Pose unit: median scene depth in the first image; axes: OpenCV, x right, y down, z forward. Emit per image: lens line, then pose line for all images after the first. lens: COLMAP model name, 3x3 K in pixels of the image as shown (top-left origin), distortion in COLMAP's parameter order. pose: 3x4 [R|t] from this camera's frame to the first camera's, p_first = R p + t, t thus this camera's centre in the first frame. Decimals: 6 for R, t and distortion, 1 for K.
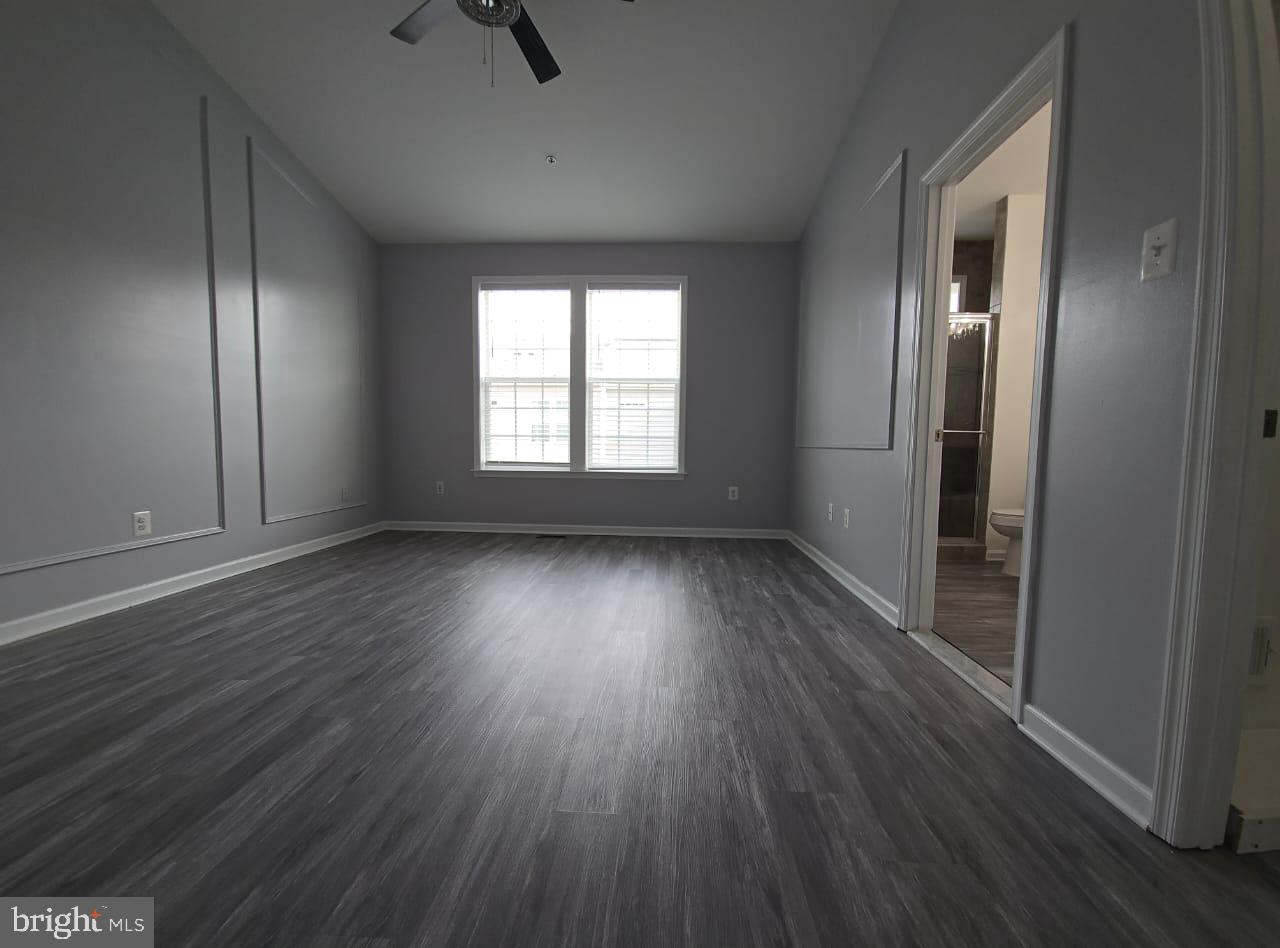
lens RADIAL K [[520.2, 0, 646.7], [0, 520.2, 481.4], [0, 0, 1]] dist [-0.001989, -0.000072]
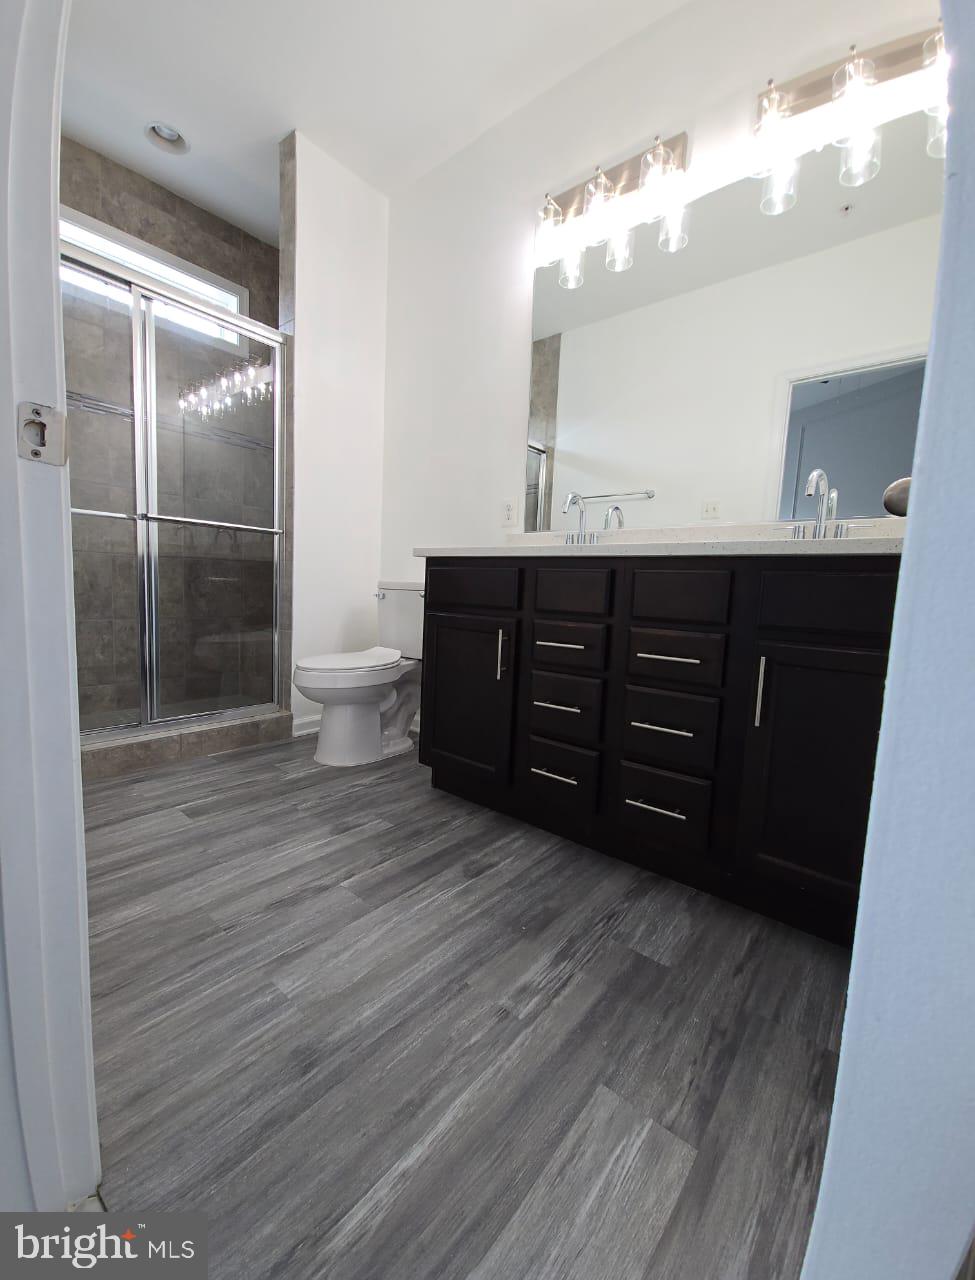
lens RADIAL K [[528.1, 0, 492.5], [0, 528.1, 640.1], [0, 0, 1]] dist [-0.004814, 0.000252]
pose [[0.602280, -0.070999, 0.795122, 0.408722], [0.023421, 0.997180, 0.071301, -0.006993], [-0.797942, -0.024321, 0.602244, 0.583287]]
